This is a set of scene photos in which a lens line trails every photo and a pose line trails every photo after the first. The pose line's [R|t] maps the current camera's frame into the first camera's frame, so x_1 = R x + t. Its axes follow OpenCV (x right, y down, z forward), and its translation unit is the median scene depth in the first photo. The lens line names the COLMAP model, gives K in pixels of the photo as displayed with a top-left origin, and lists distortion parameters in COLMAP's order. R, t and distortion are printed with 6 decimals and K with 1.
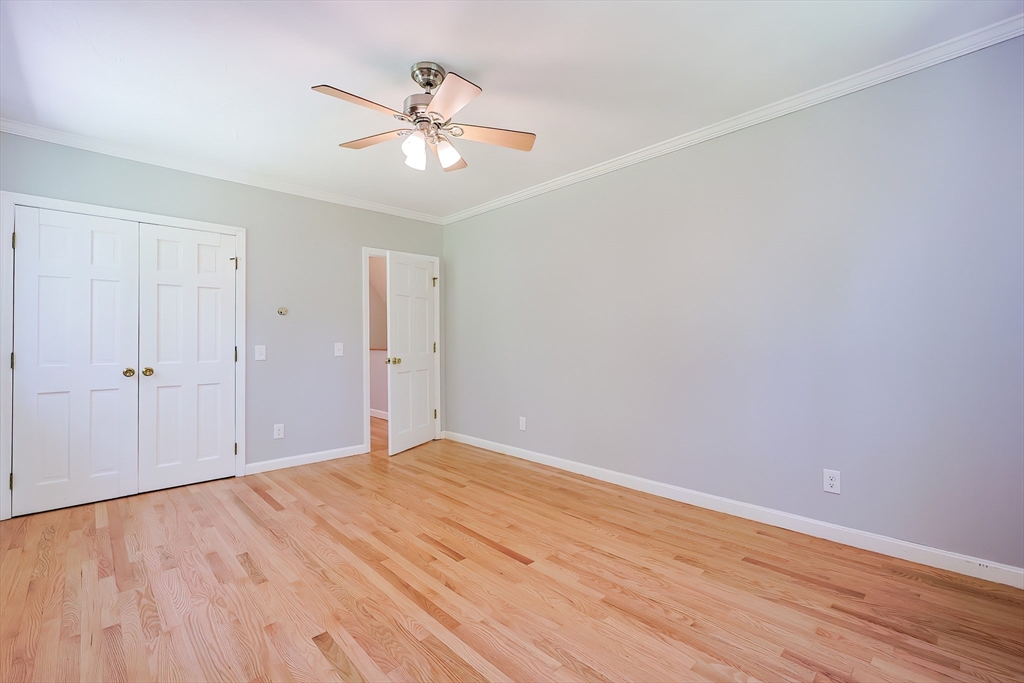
lens RADIAL K [[445.3, 0, 515.1], [0, 445.3, 339.1], [0, 0, 1]] dist [-0.000599, -0.000012]
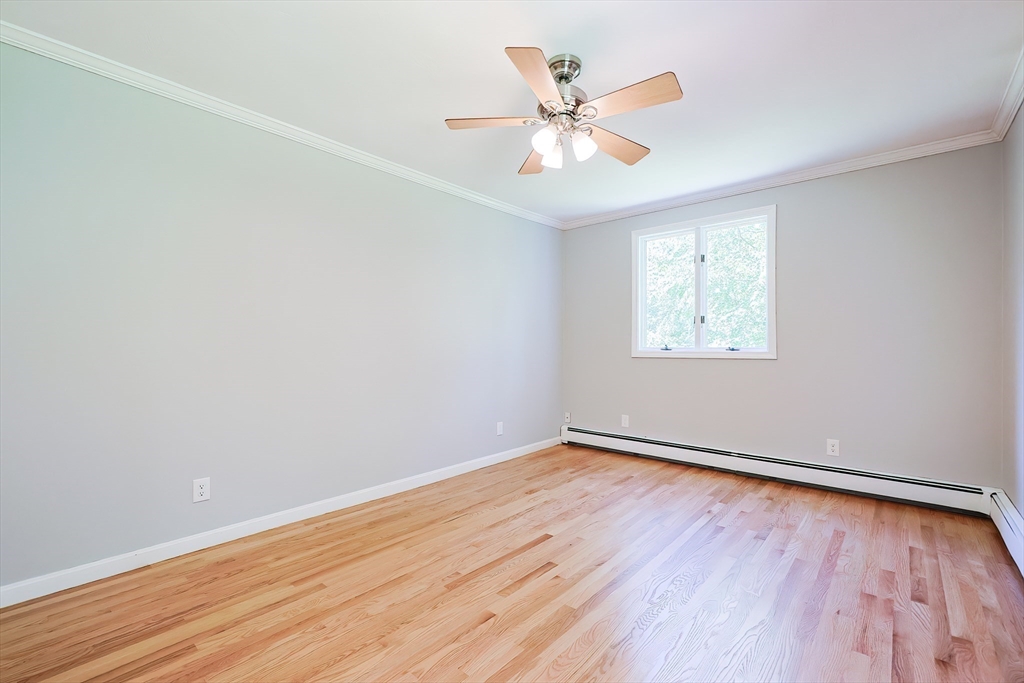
lens RADIAL K [[445.3, 0, 515.1], [0, 445.3, 339.1], [0, 0, 1]] dist [-0.000599, -0.000012]
pose [[-0.092491, 0.025363, 0.995390, -0.945069], [-0.000488, 0.999674, -0.025517, 0.007482], [-0.995713, -0.002846, -0.092448, 0.982766]]
